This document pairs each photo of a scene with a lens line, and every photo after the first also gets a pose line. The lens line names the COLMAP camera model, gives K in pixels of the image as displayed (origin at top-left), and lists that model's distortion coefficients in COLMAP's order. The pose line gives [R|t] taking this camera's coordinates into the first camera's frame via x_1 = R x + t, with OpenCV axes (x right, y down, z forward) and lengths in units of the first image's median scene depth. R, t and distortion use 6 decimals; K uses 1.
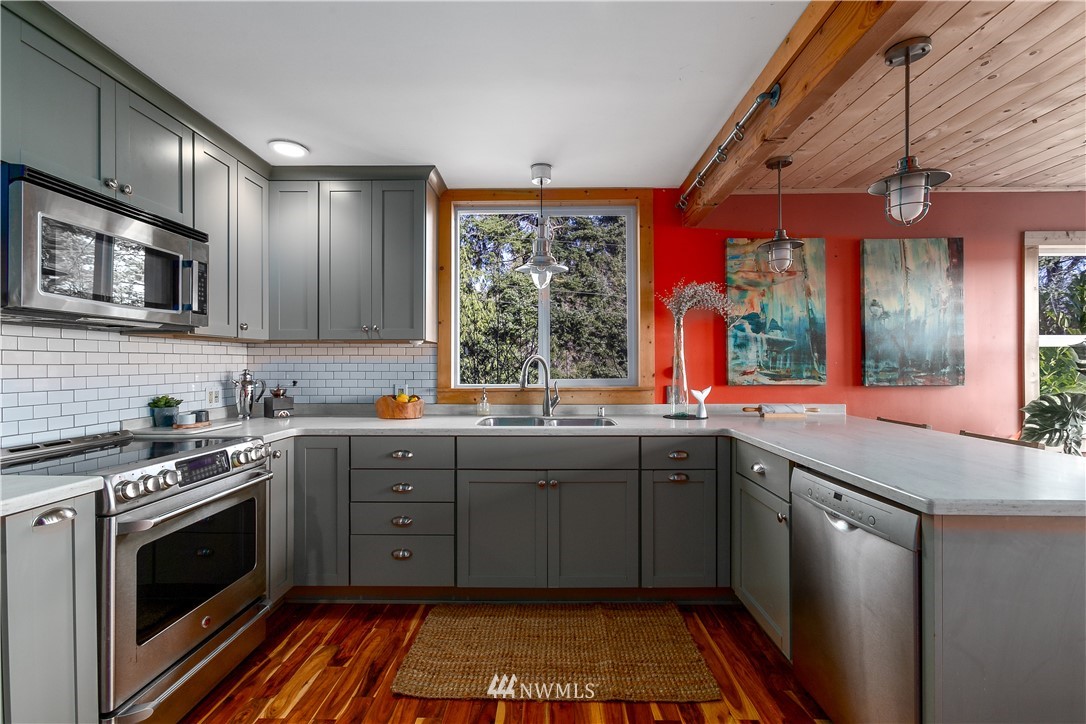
lens RADIAL K [[487.8, 0, 545.5], [0, 487.8, 361.4], [0, 0, 1]] dist [-0.006030, 0.000782]
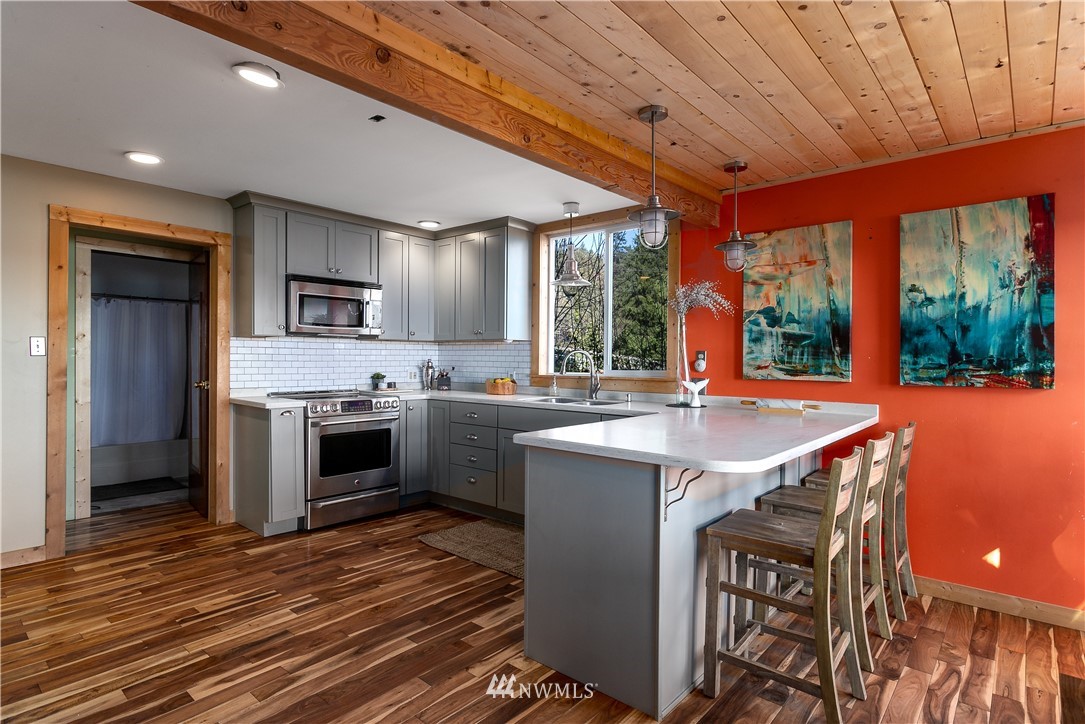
lens RADIAL K [[573.6, 0, 539.0], [0, 573.6, 360.0], [0, 0, 1]] dist [-0.003896, -0.000297]
pose [[0.762619, 0.009621, -0.646776, 0.826164], [-0.005761, 0.999951, 0.008081, 0.001637], [0.646822, -0.002437, 0.762637, -0.191904]]
